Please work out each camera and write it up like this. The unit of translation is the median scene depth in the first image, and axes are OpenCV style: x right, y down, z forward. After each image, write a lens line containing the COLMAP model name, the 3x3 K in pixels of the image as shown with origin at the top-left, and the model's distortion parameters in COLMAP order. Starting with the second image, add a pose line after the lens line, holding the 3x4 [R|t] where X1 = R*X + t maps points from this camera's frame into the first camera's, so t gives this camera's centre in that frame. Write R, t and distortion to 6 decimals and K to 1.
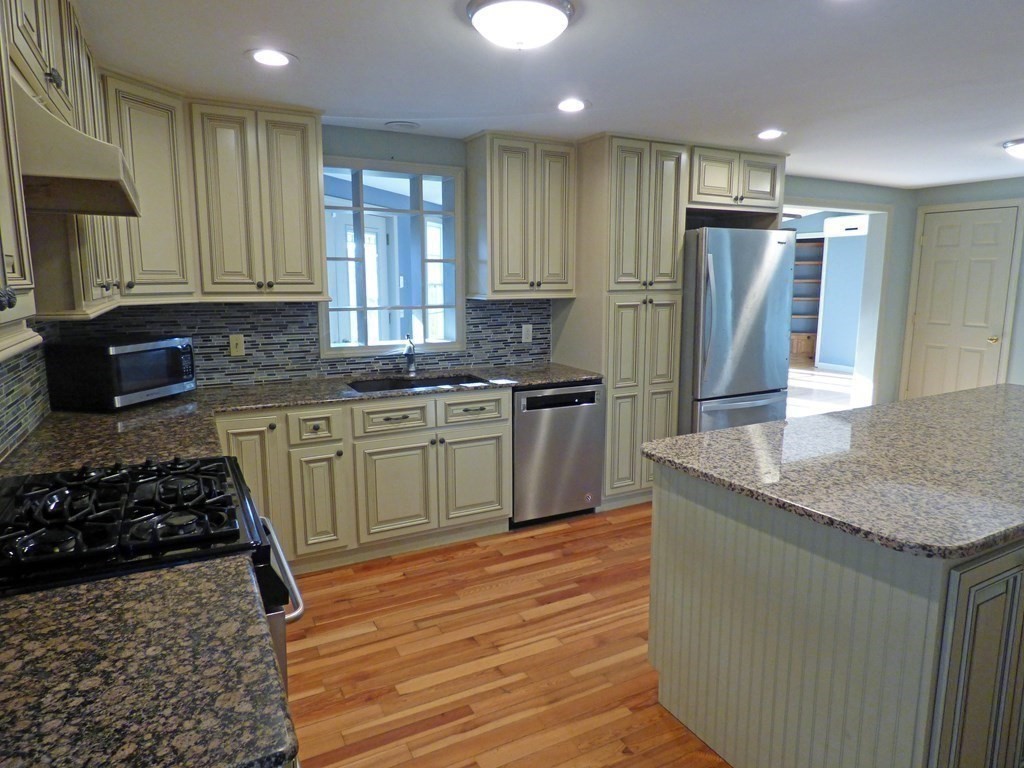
lens RADIAL K [[624.0, 0, 512.0], [0, 624.0, 384.0], [0, 0, 1]] dist [0.004768, -0.019514]
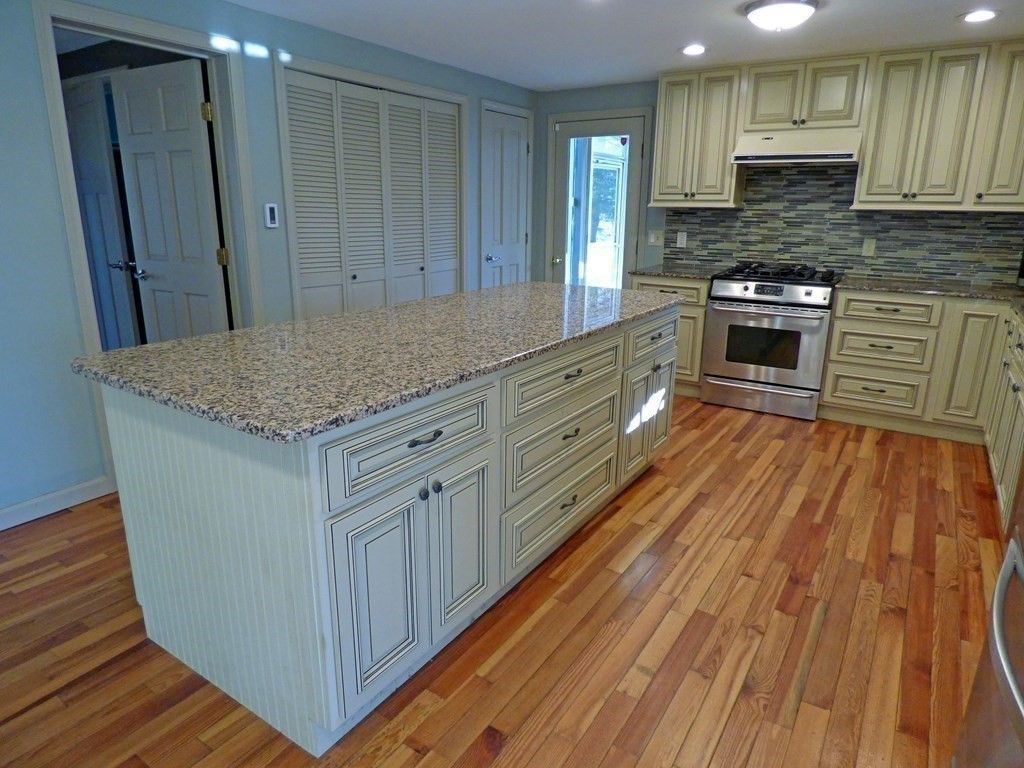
lens RADIAL K [[628.0, 0, 512.0], [0, 628.0, 384.0], [0, 0, 1]] dist [-0.018274, -0.001428]
pose [[-0.879963, 0.124245, -0.458506, 0.767728], [-0.084241, 0.909080, 0.408015, -0.174658], [0.467513, 0.397664, -0.789491, 1.226086]]
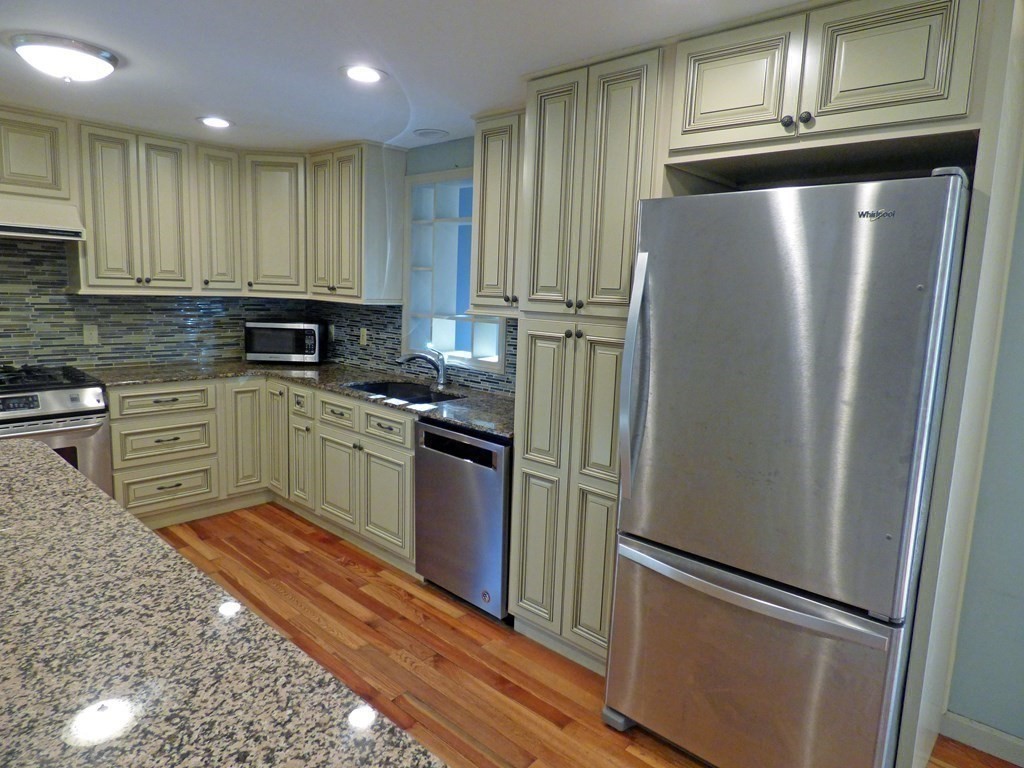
lens RADIAL K [[632.9, 0, 512.0], [0, 632.9, 384.0], [0, 0, 1]] dist [0.001015, -0.001147]
pose [[0.333412, 0.156914, -0.929631, 0.823594], [-0.194011, 0.976367, 0.095220, -0.140431], [0.922603, 0.148611, 0.355976, 0.783800]]
